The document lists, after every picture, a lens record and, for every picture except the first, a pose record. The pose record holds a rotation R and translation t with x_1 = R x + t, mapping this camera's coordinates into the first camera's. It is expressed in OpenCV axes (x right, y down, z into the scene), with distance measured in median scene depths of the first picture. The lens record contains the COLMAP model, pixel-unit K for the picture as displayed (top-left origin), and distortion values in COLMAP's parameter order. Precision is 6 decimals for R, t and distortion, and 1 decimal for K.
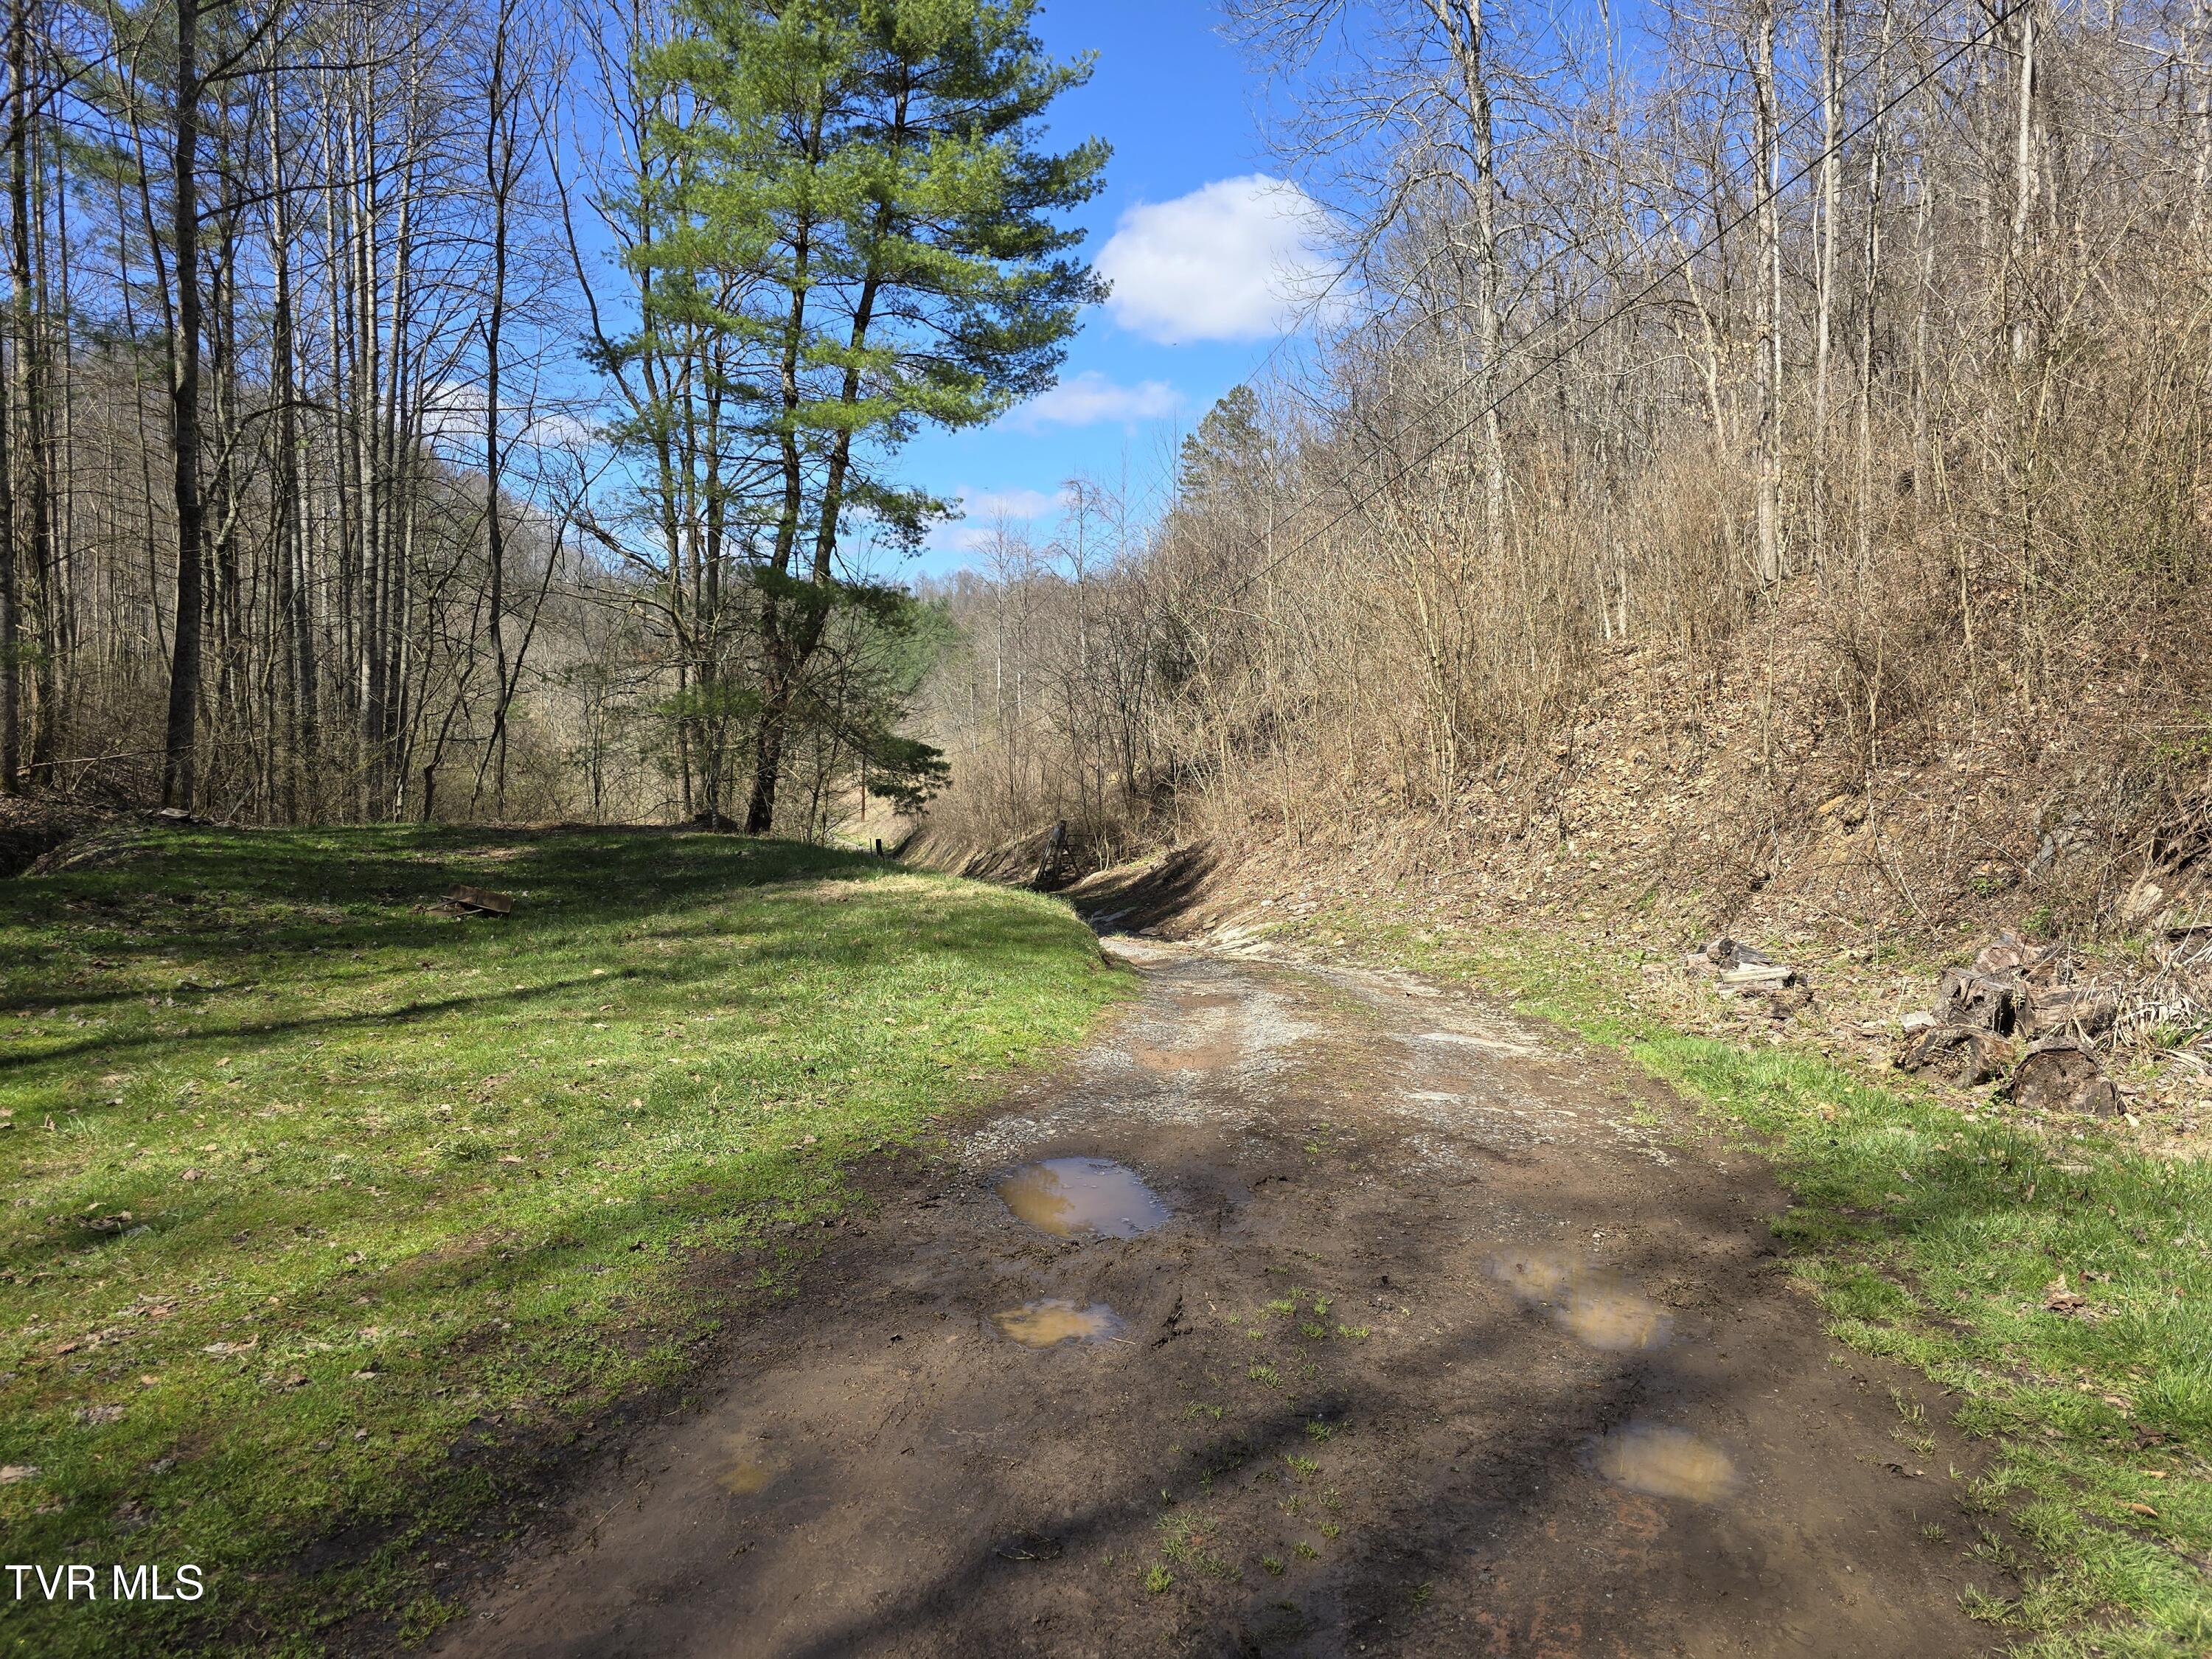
lens RADIAL K [[1477.6, 0, 1128.5], [0, 1477.6, 815.6], [0, 0, 1]] dist [0.053990, -0.047621]
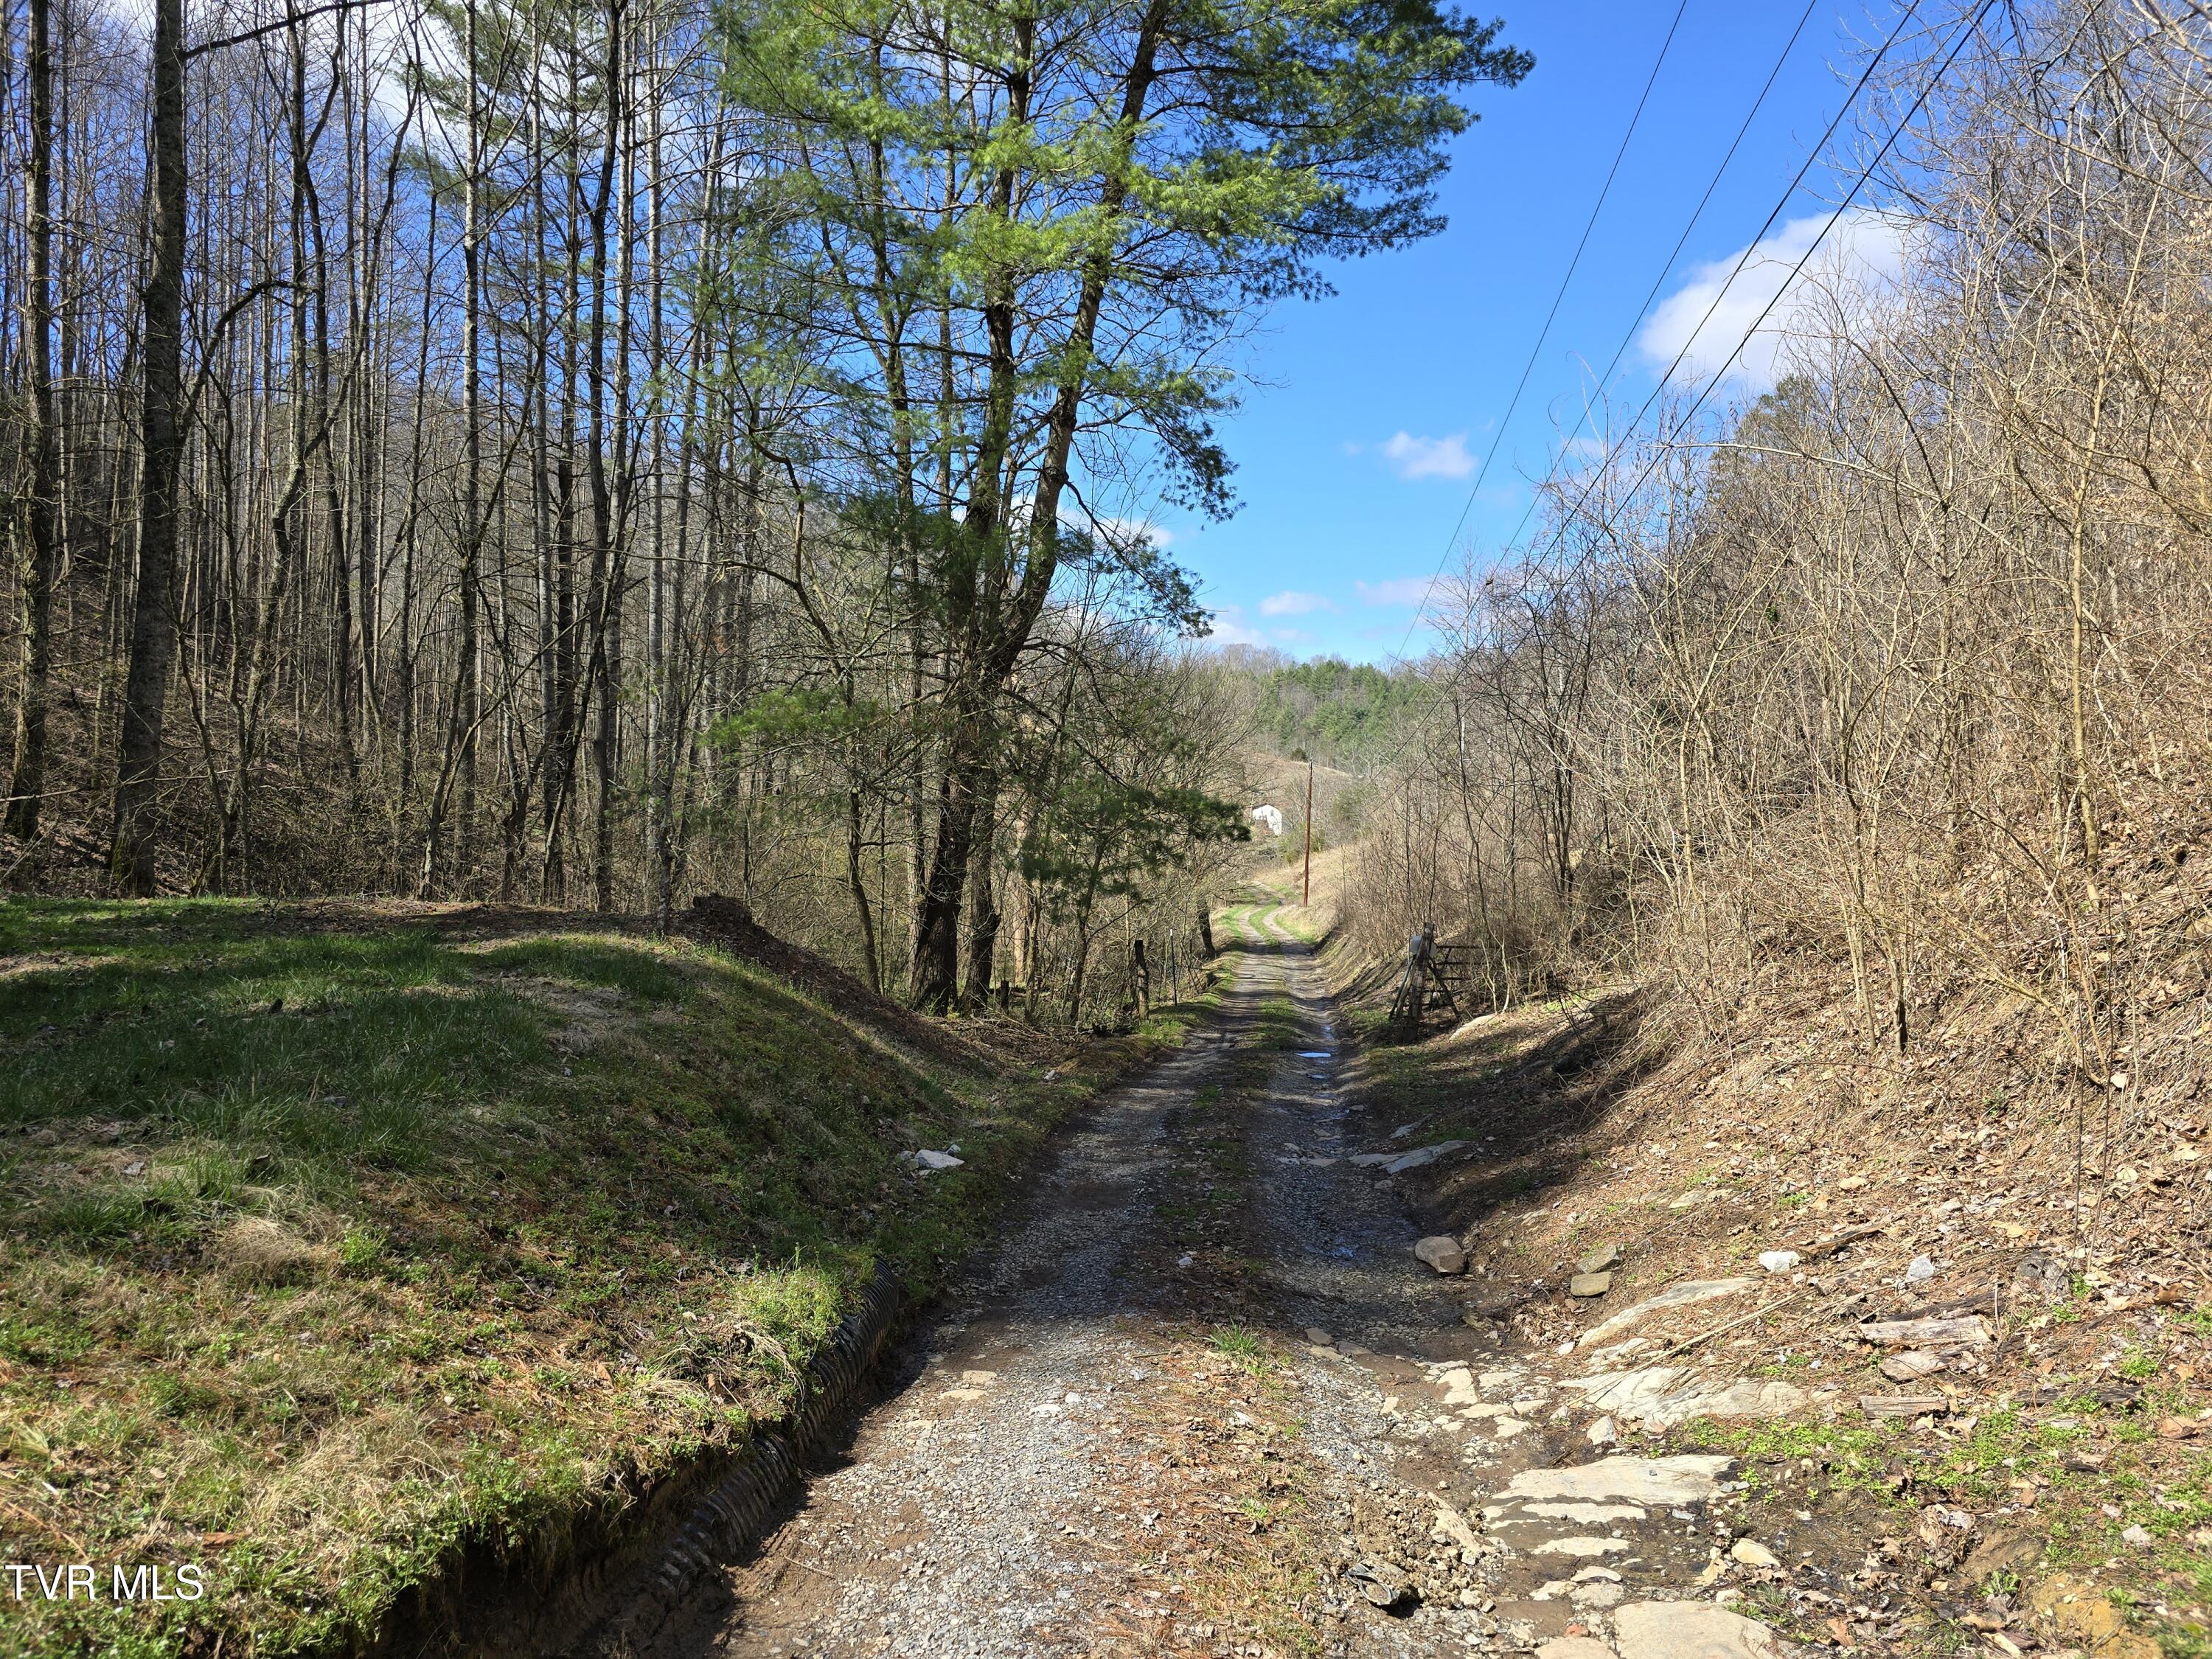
lens RADIAL K [[1477.6, 0, 1115.3], [0, 1477.6, 805.5], [0, 0, 1]] dist [0.053990, -0.047621]
pose [[0.940407, 0.011118, -0.339870, 0.045901], [-0.033093, 0.997714, -0.058928, -0.006529], [0.338438, 0.066664, 0.938624, 0.451016]]
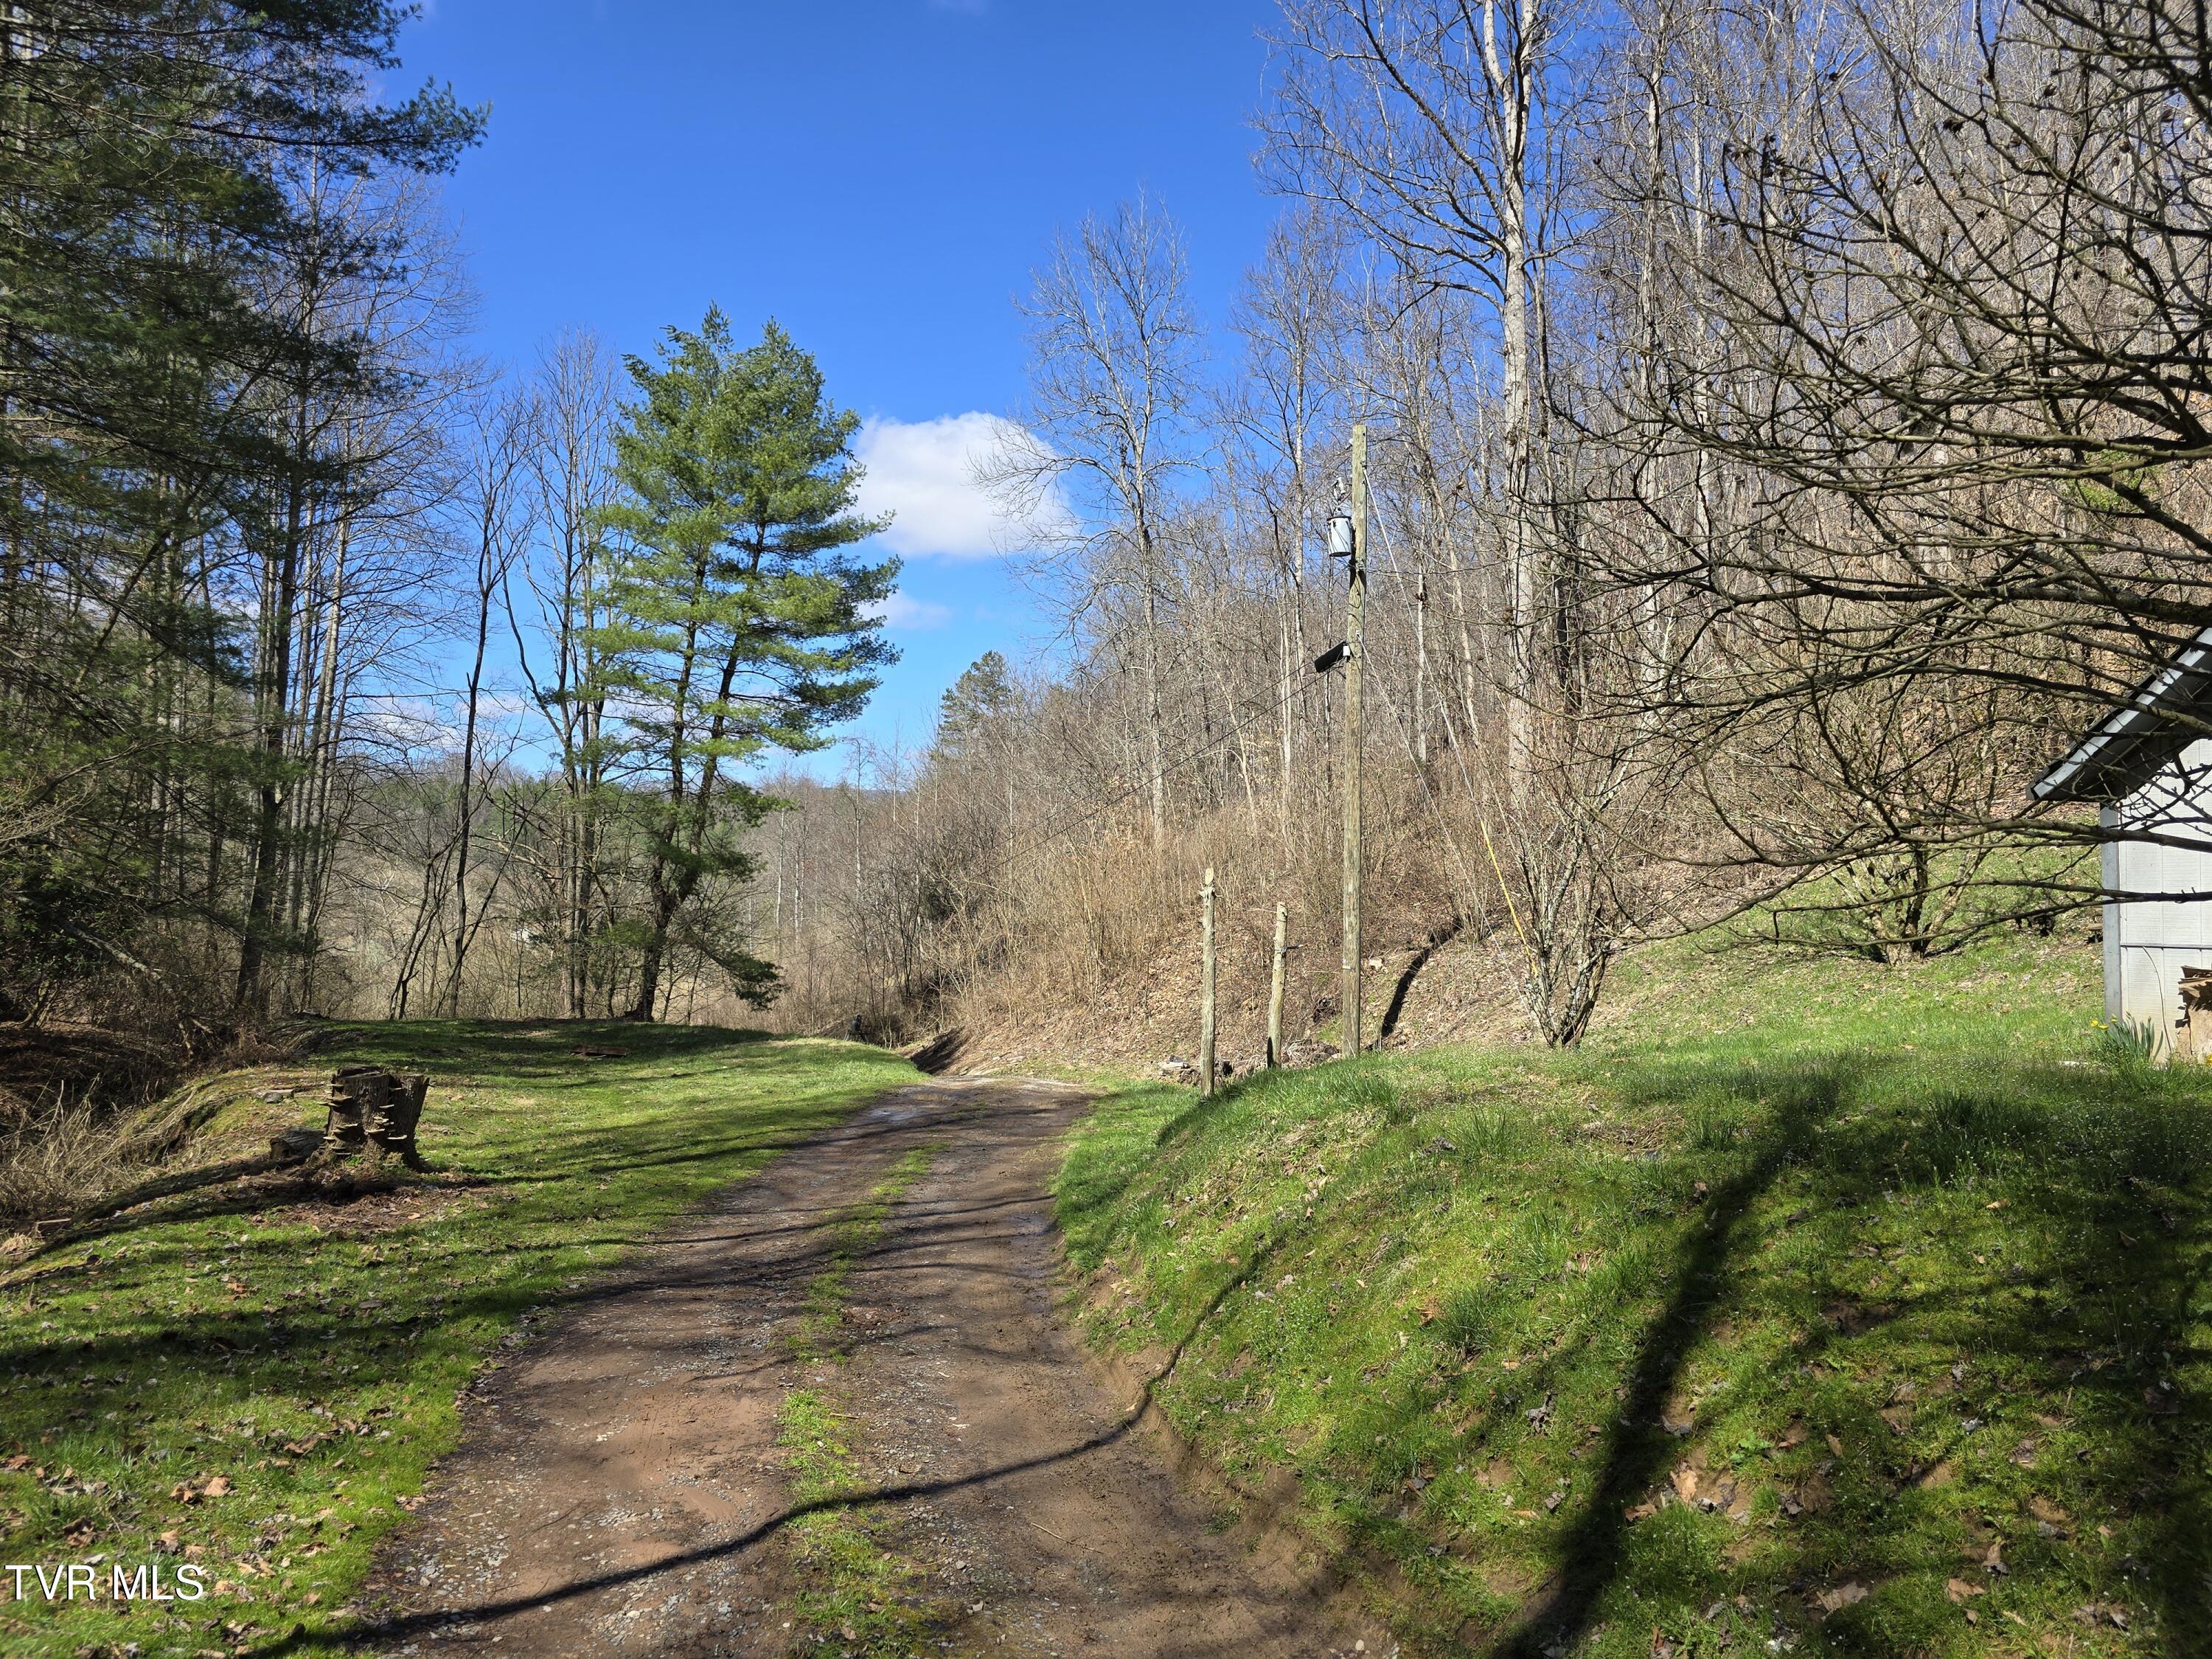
lens RADIAL K [[1477.6, 0, 1122.0], [0, 1477.6, 825.5], [0, 0, 1]] dist [0.053990, -0.047621]
pose [[0.986973, 0.015325, 0.160153, -0.030015], [0.005343, 0.991781, -0.127832, 0.007150], [-0.160795, 0.127023, 0.978780, -0.530697]]
